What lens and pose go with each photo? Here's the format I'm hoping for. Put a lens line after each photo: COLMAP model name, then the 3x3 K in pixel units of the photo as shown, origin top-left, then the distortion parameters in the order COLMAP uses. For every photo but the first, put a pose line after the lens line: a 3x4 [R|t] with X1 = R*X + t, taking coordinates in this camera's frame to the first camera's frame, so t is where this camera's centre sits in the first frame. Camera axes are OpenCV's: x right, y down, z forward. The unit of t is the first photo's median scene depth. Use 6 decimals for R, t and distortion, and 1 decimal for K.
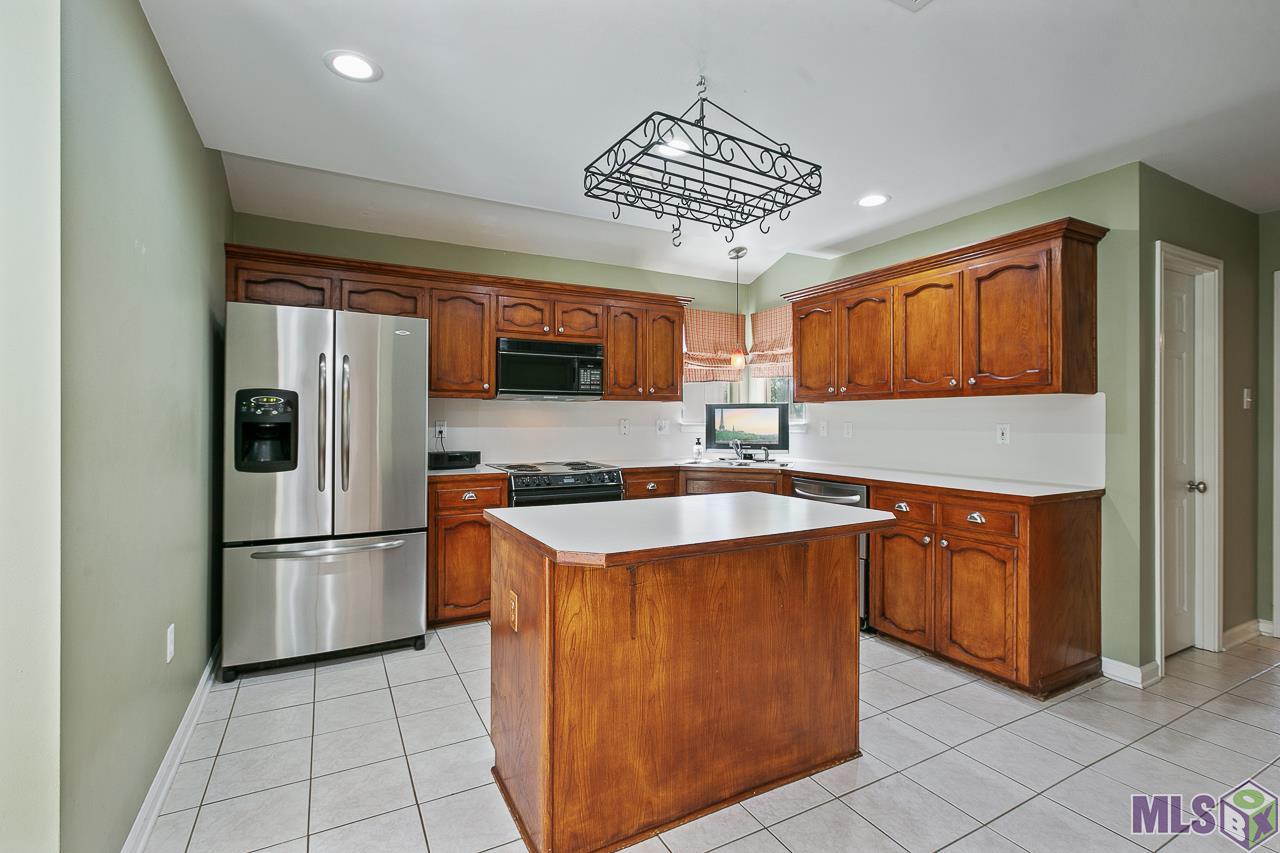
lens RADIAL K [[594.9, 0, 636.8], [0, 594.9, 419.2], [0, 0, 1]] dist [-0.002033, 0.005235]
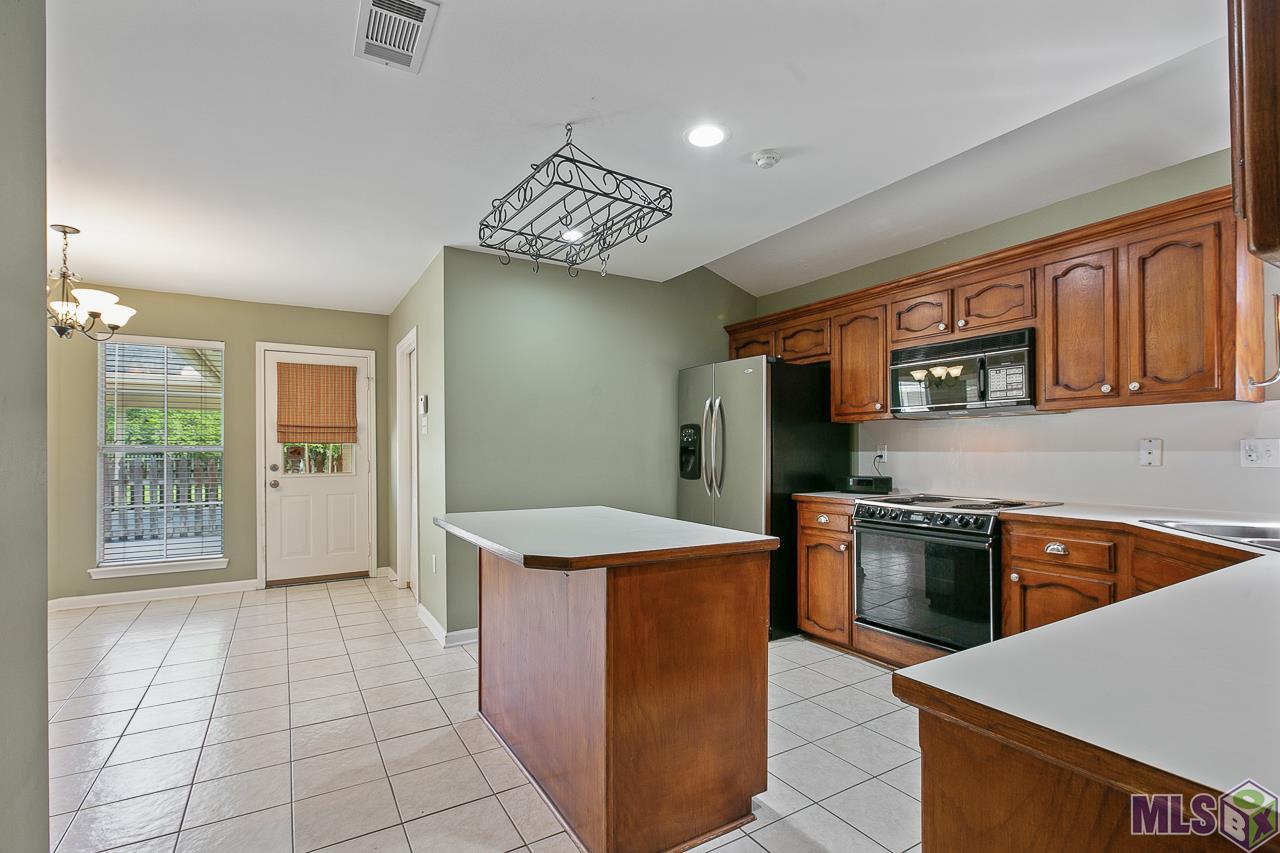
lens RADIAL K [[594.9, 0, 632.2], [0, 594.9, 448.1], [0, 0, 1]] dist [-0.002033, 0.005235]
pose [[0.052791, -0.005538, -0.998590, 0.627487], [0.005188, 0.999973, -0.005271, 0.011743], [0.998592, -0.004902, 0.052818, 0.555102]]
